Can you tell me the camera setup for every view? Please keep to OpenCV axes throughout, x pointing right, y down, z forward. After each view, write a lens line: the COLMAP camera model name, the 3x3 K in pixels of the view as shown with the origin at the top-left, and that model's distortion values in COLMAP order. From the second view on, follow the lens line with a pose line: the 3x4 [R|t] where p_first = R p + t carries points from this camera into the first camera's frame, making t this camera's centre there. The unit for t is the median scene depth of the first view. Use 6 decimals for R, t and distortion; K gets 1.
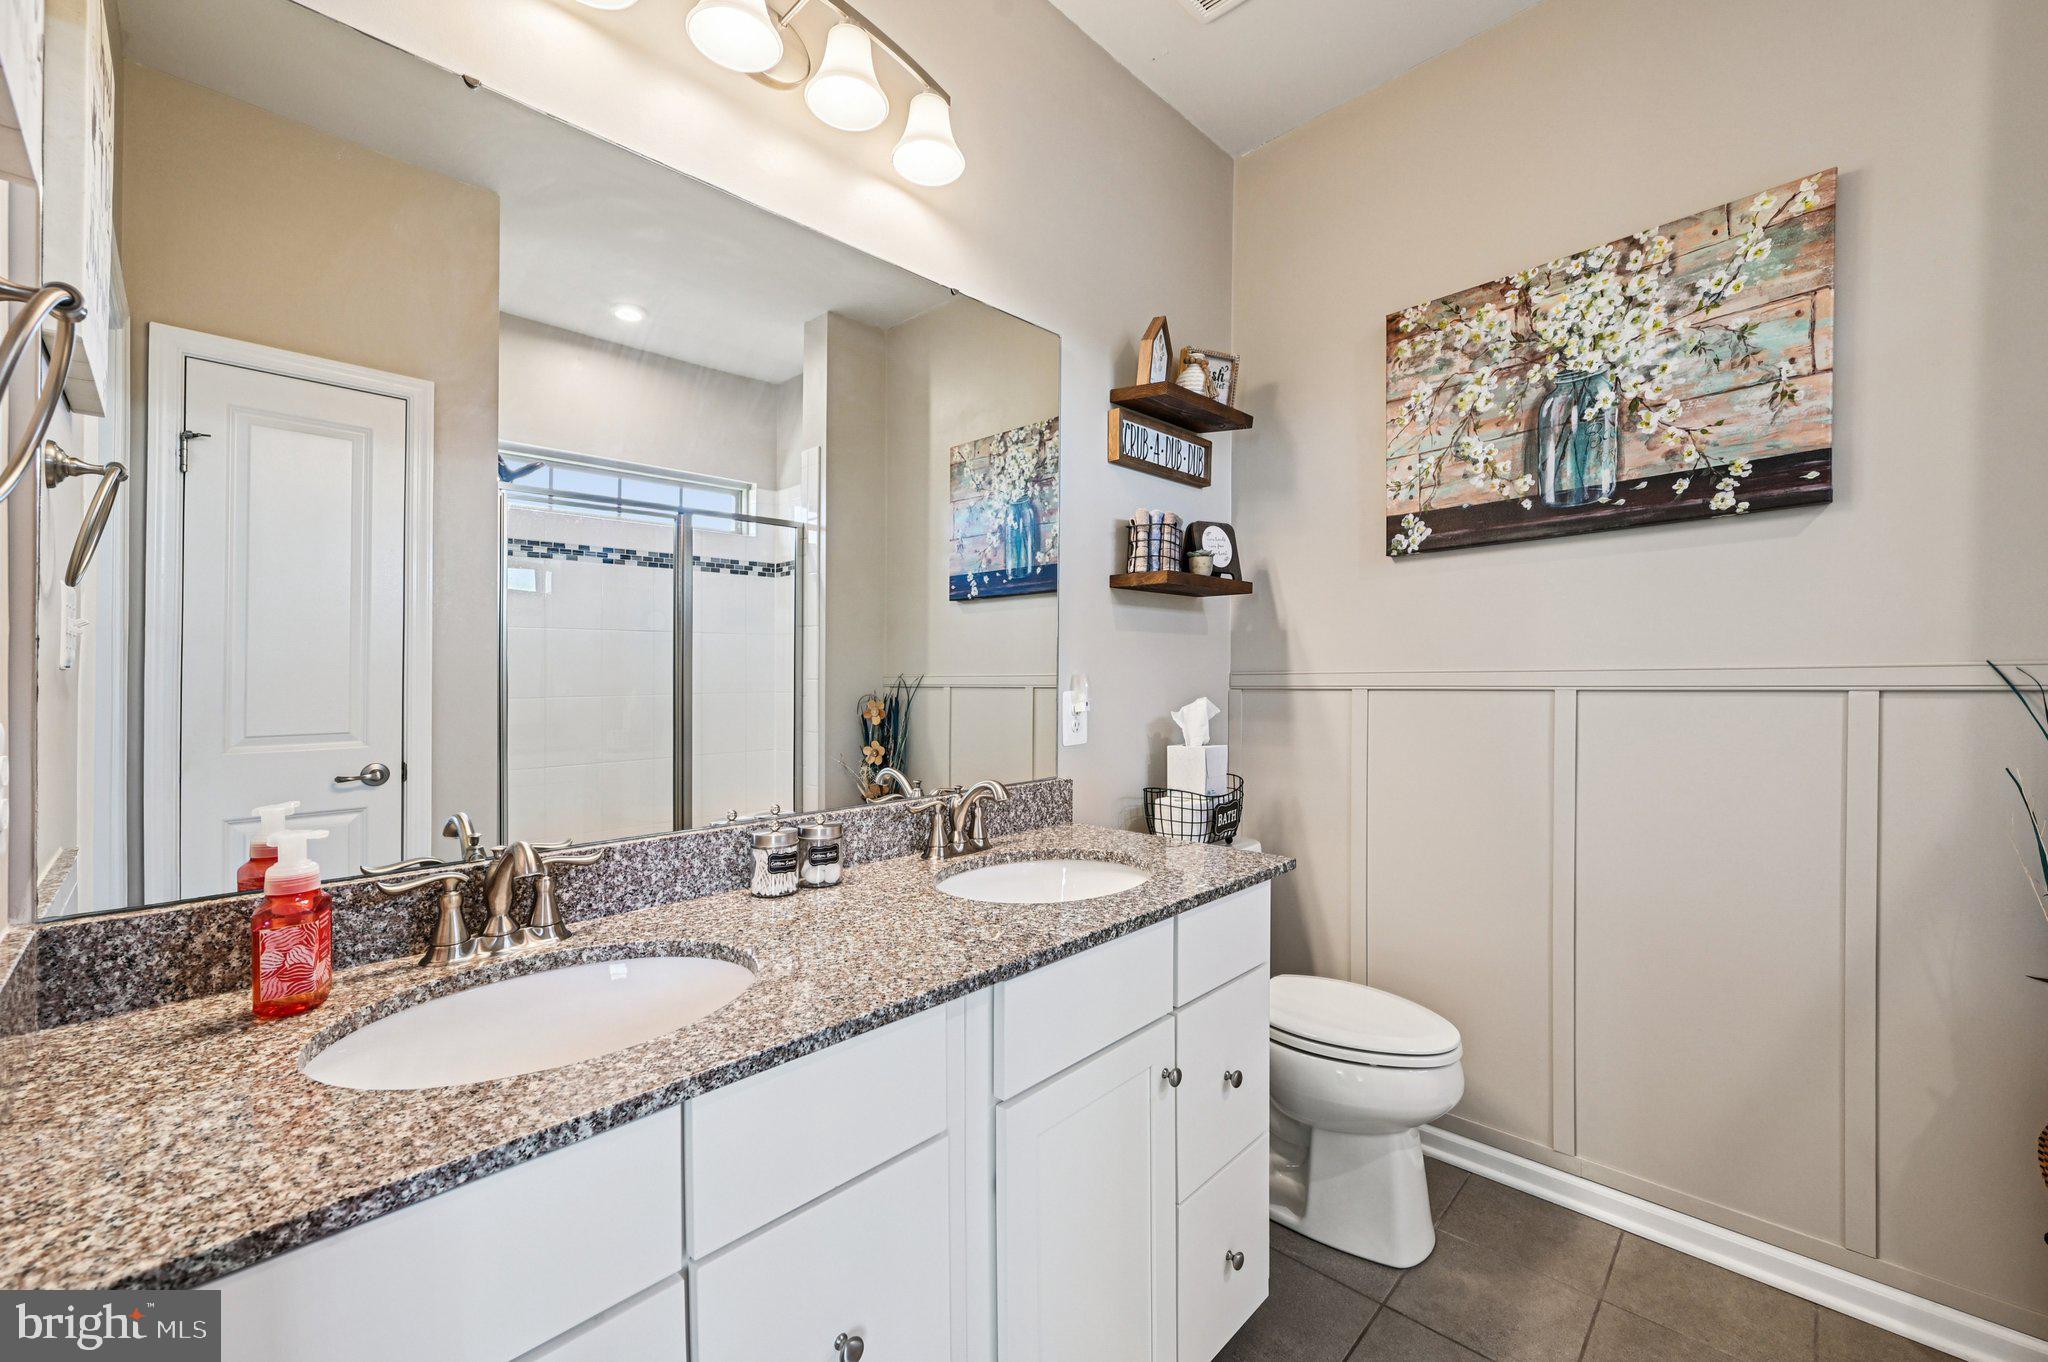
lens RADIAL K [[808.2, 0, 1027.1], [0, 808.2, 713.9], [0, 0, 1]] dist [0.000924, -0.000385]
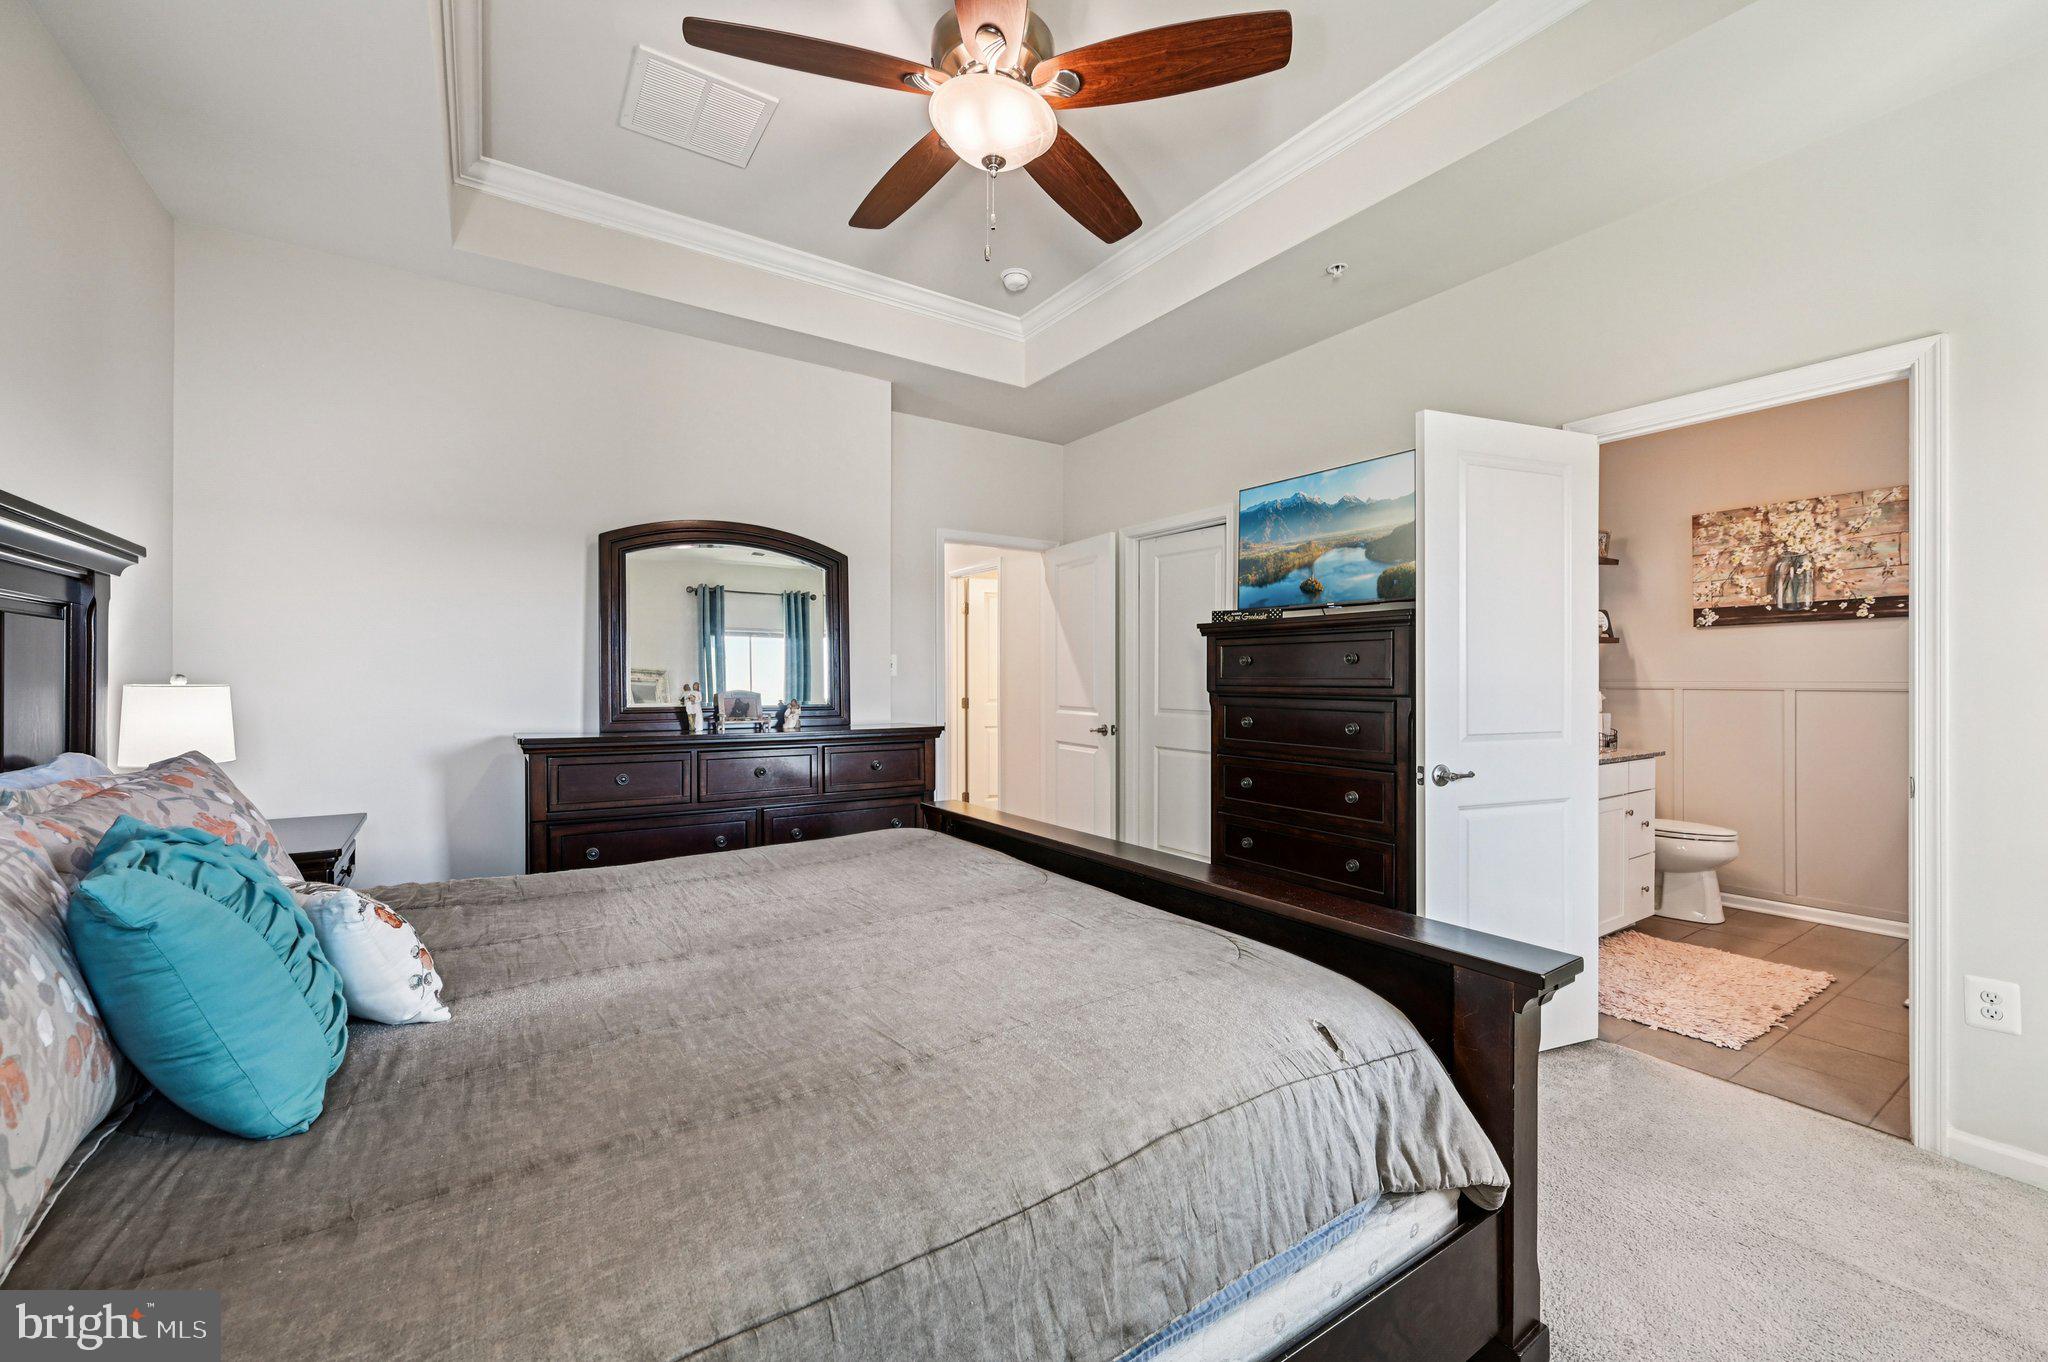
lens RADIAL K [[808.2, 0, 1014.6], [0, 808.2, 684.0], [0, 0, 1]] dist [0.000924, -0.000385]
pose [[0.970346, -0.001905, -0.241711, -0.906550], [-0.002422, 0.999842, -0.017605, -0.002914], [0.241707, 0.017668, 0.970189, -1.747906]]
